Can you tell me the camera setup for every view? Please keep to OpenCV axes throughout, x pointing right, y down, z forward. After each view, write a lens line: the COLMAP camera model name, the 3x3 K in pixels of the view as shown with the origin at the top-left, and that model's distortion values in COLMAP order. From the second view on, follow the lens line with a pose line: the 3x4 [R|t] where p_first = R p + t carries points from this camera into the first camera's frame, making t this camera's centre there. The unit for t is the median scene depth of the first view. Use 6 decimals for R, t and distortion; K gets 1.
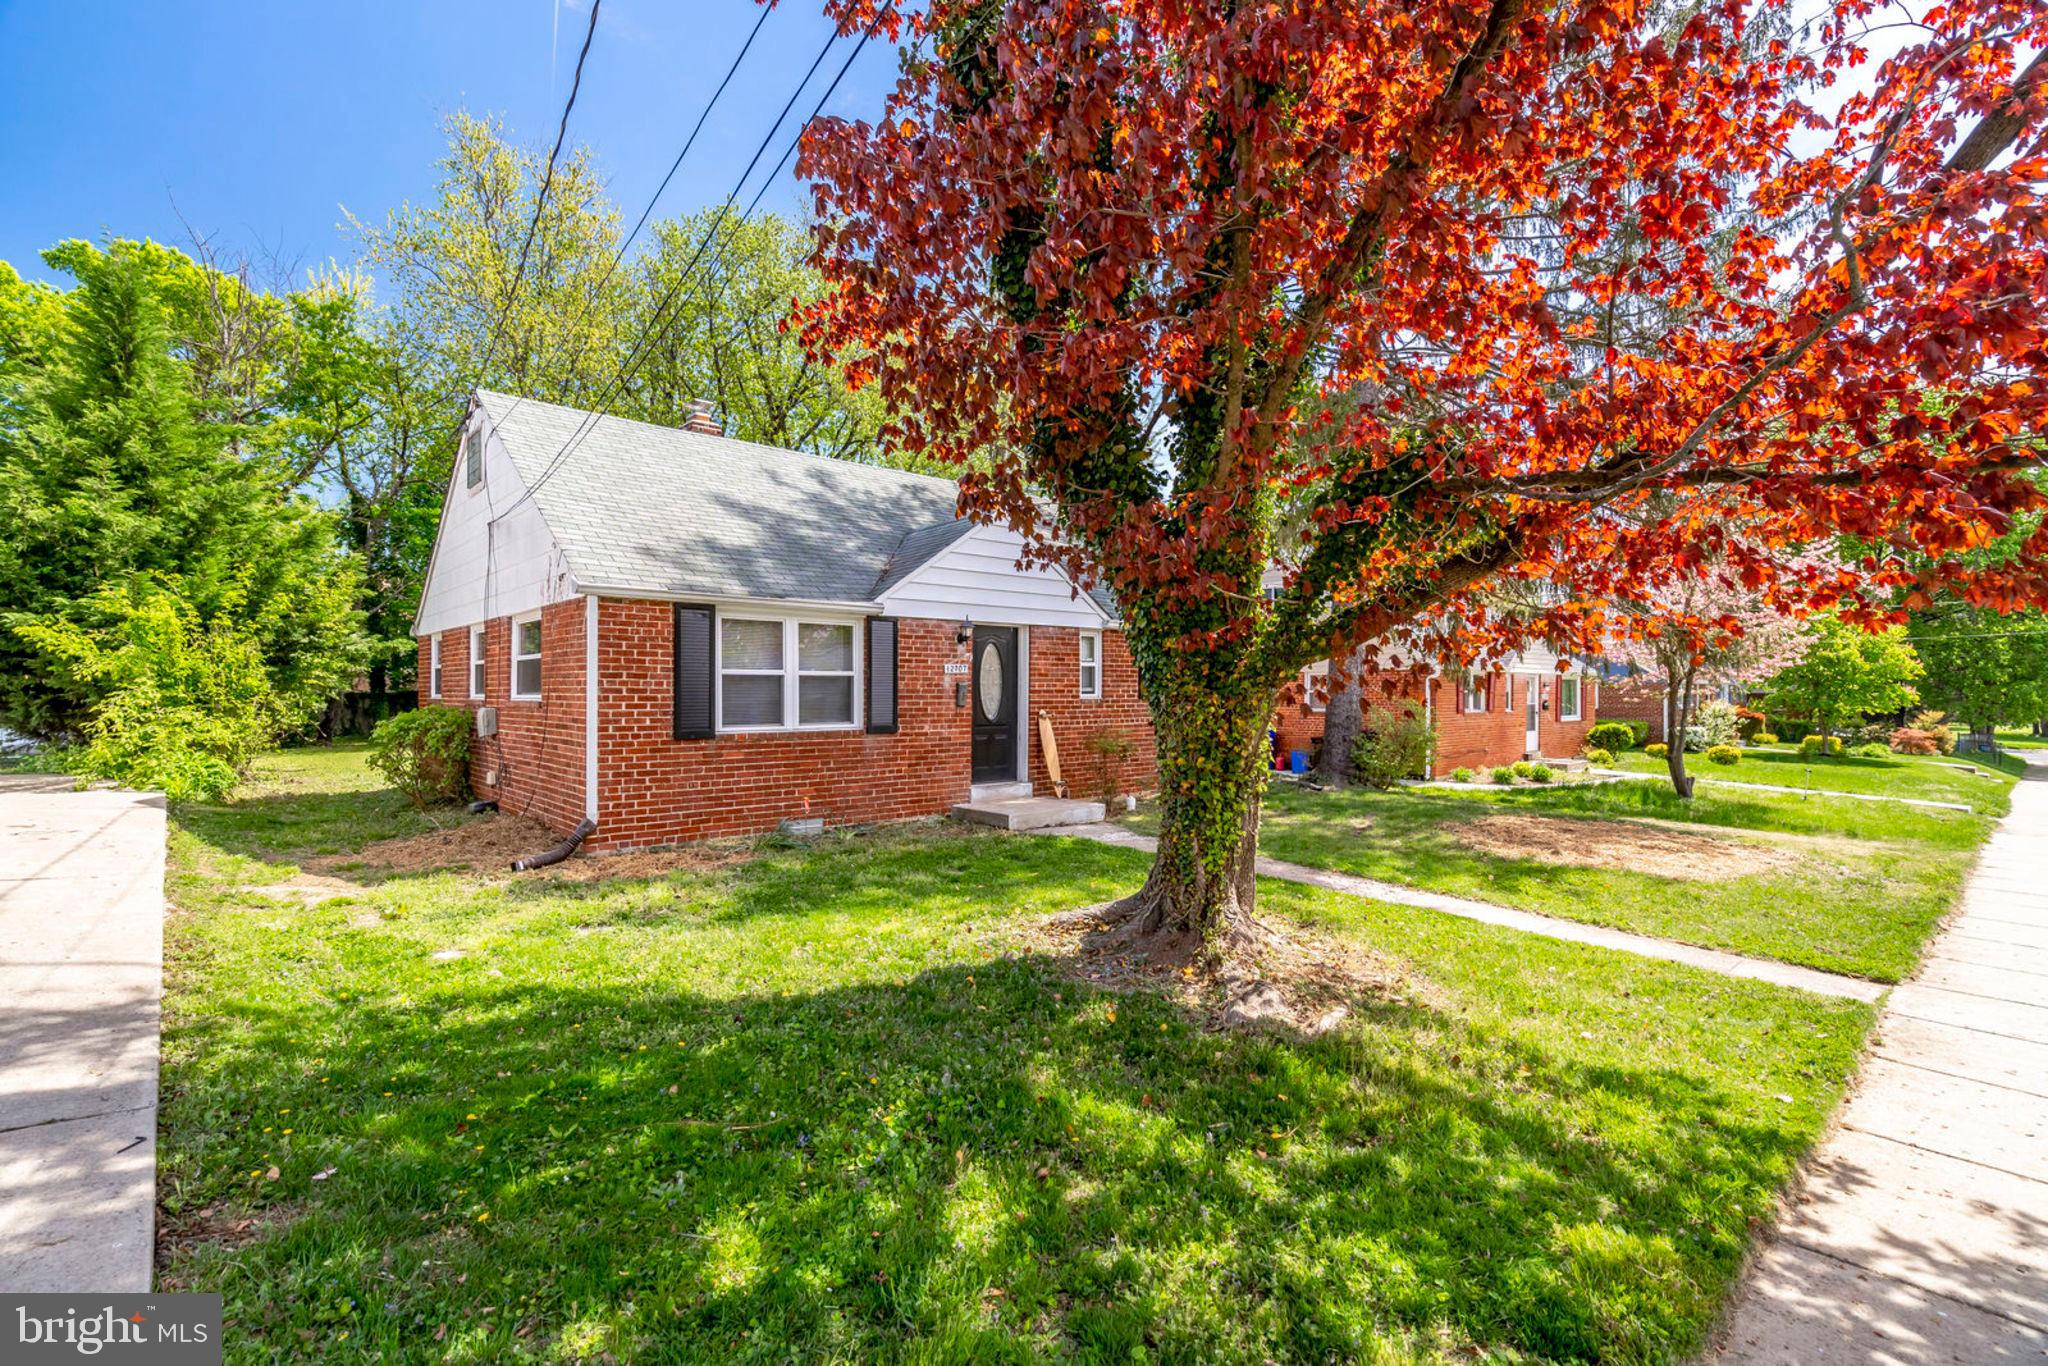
lens RADIAL K [[935.8, 0, 1021.9], [0, 935.8, 689.6], [0, 0, 1]] dist [-0.000641, 0.000418]
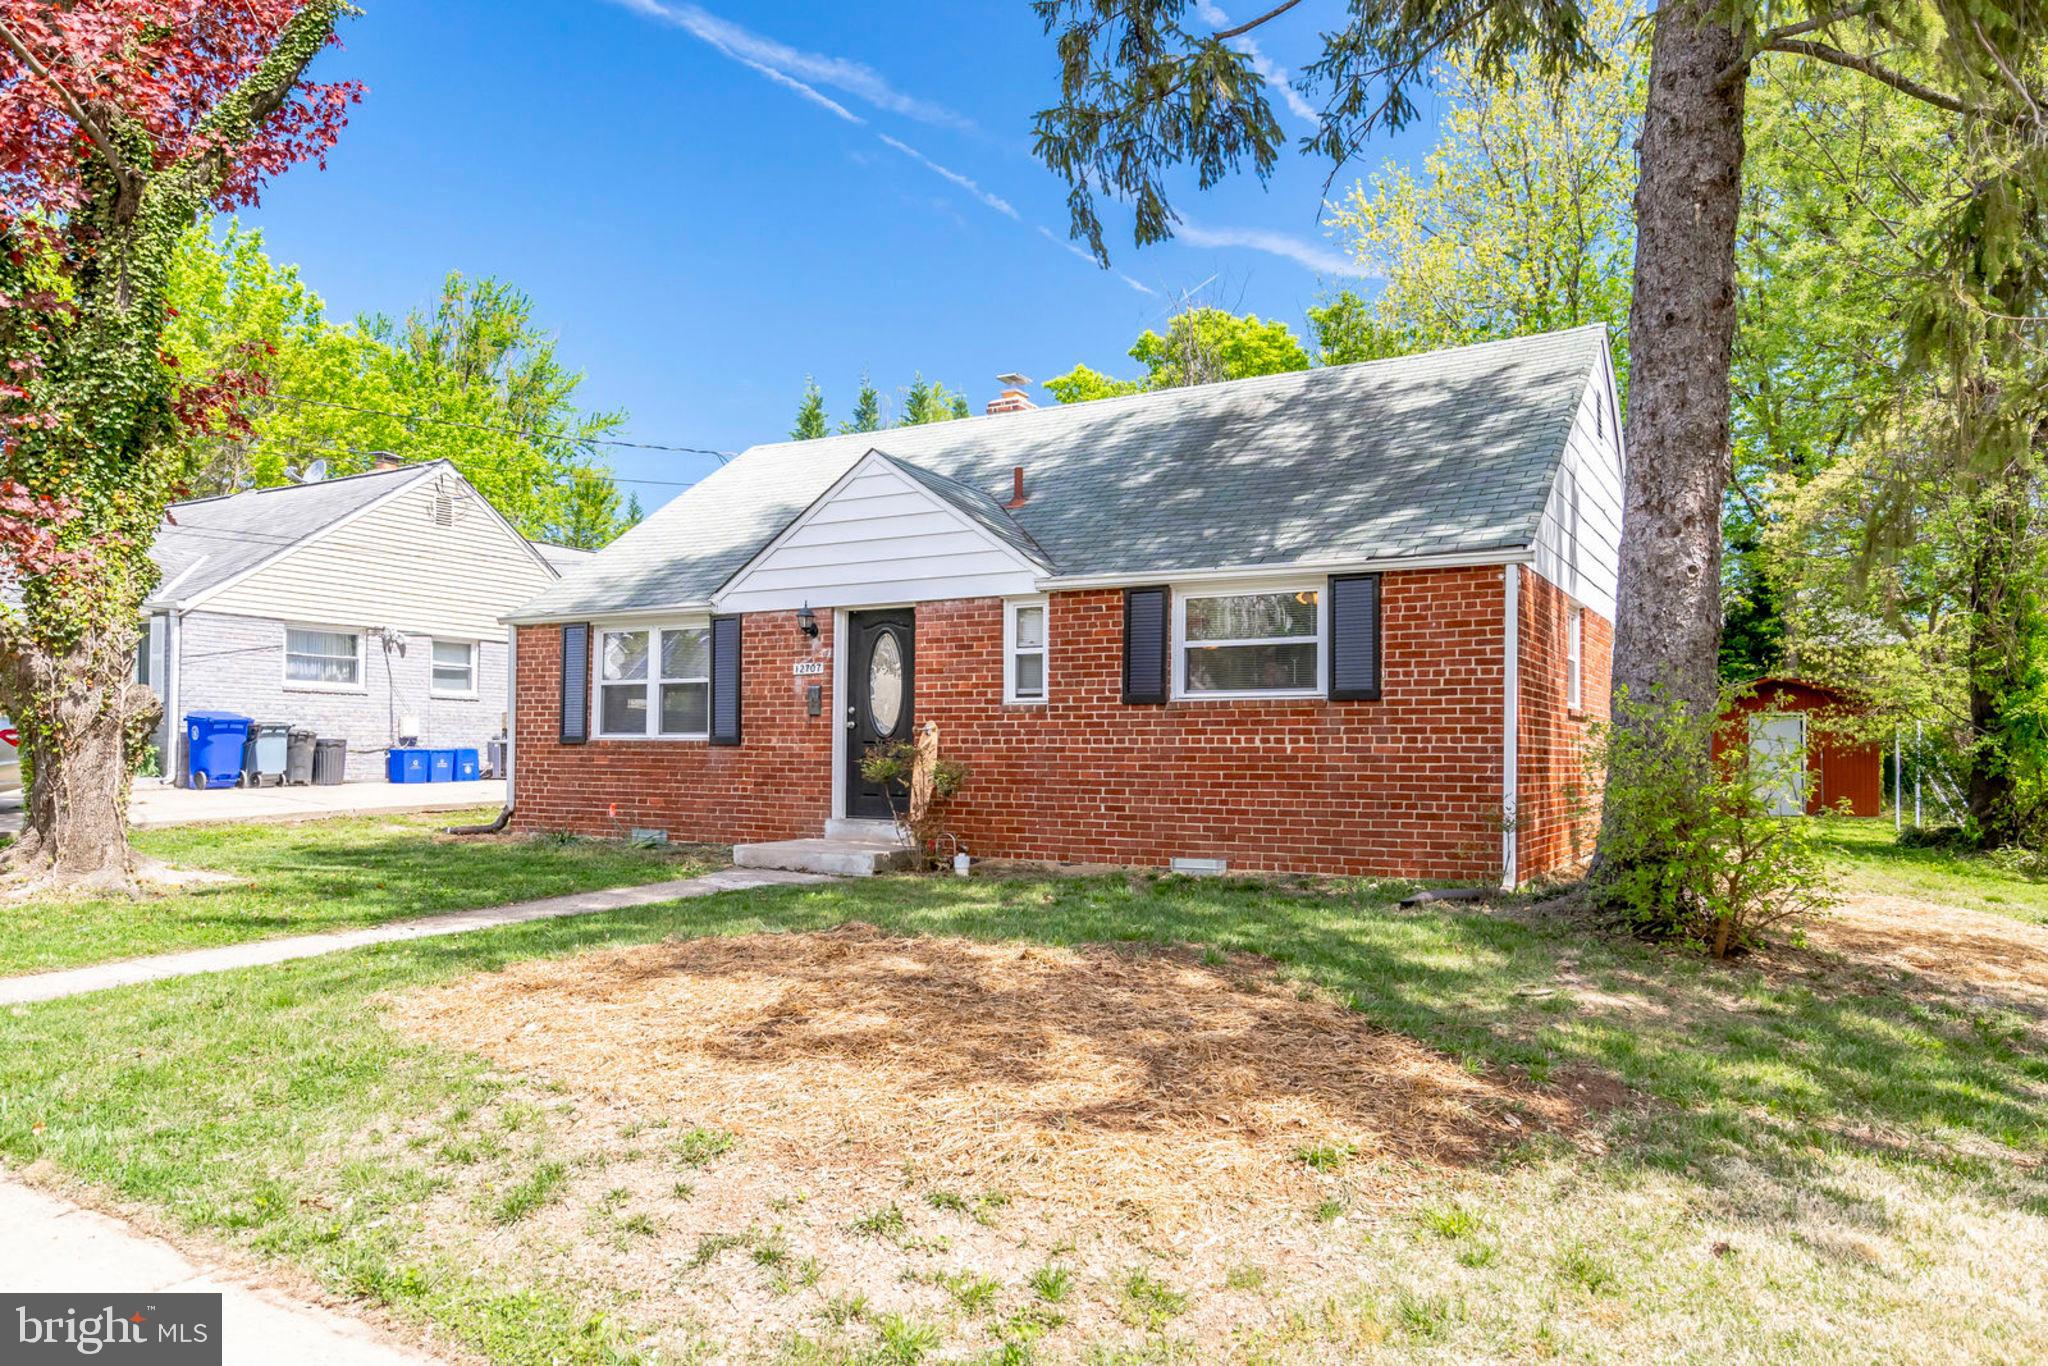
lens RADIAL K [[1371.5, 0, 1025.9], [0, 1371.5, 699.8], [0, 0, 1]] dist [0.021754, -0.000040]
pose [[0.299005, -0.020233, -0.954037, 1.200035], [0.006941, 0.999795, -0.019028, 0.030447], [0.954226, -0.000933, 0.299084, 0.890016]]
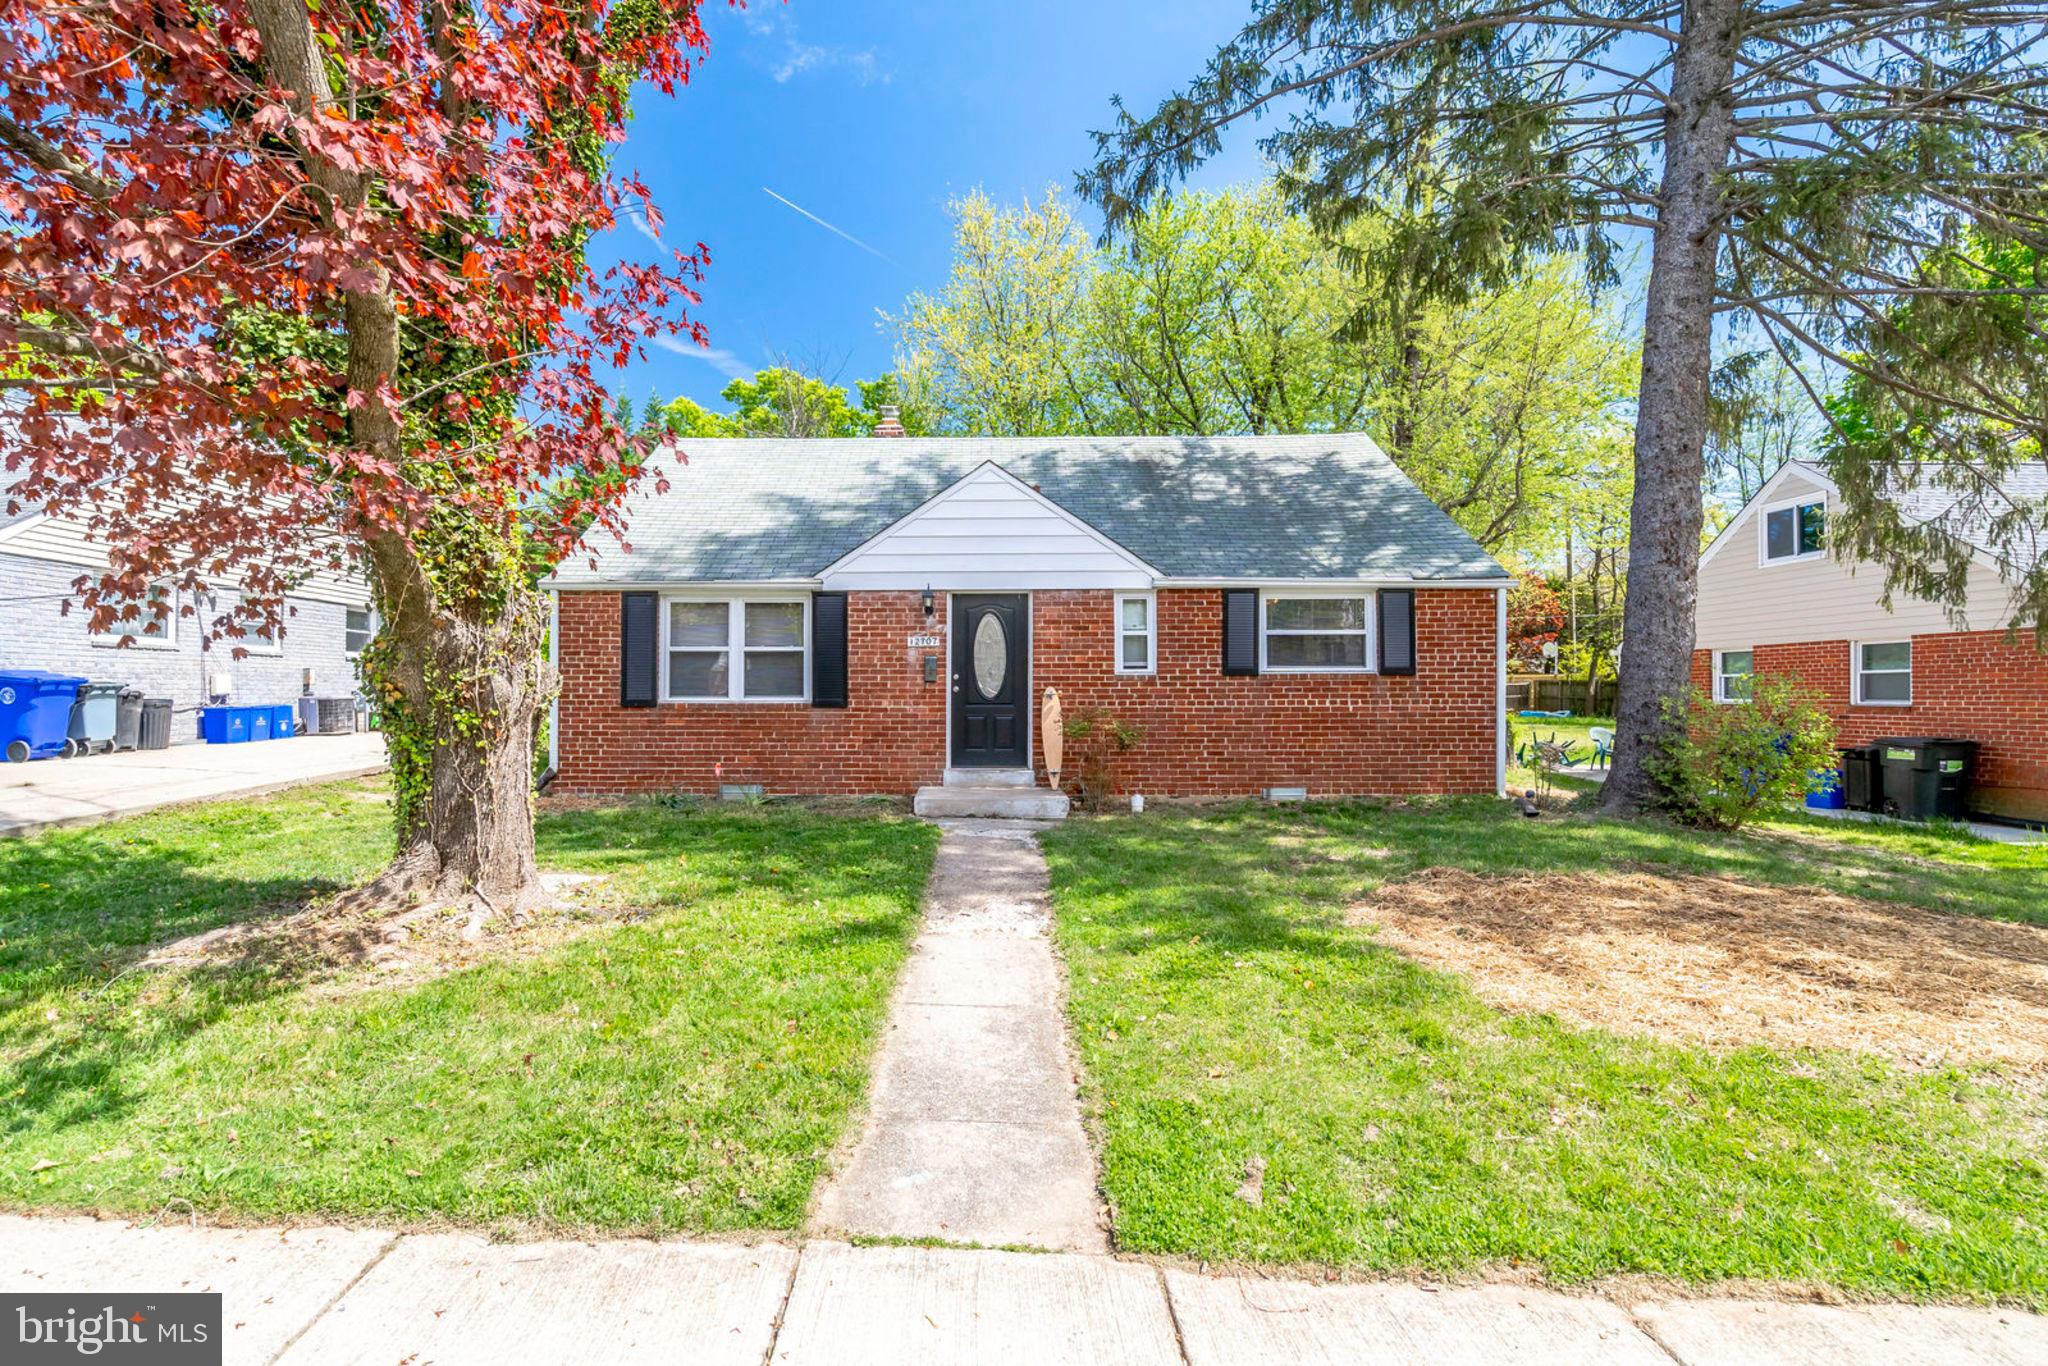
lens RADIAL K [[935.8, 0, 1024.0], [0, 935.8, 666.9], [0, 0, 1]] dist [-0.000641, 0.000418]
pose [[0.735587, -0.002591, -0.677425, 0.694178], [0.002759, 0.999996, -0.000830, 0.004379], [0.677424, -0.001259, 0.735591, 0.404515]]
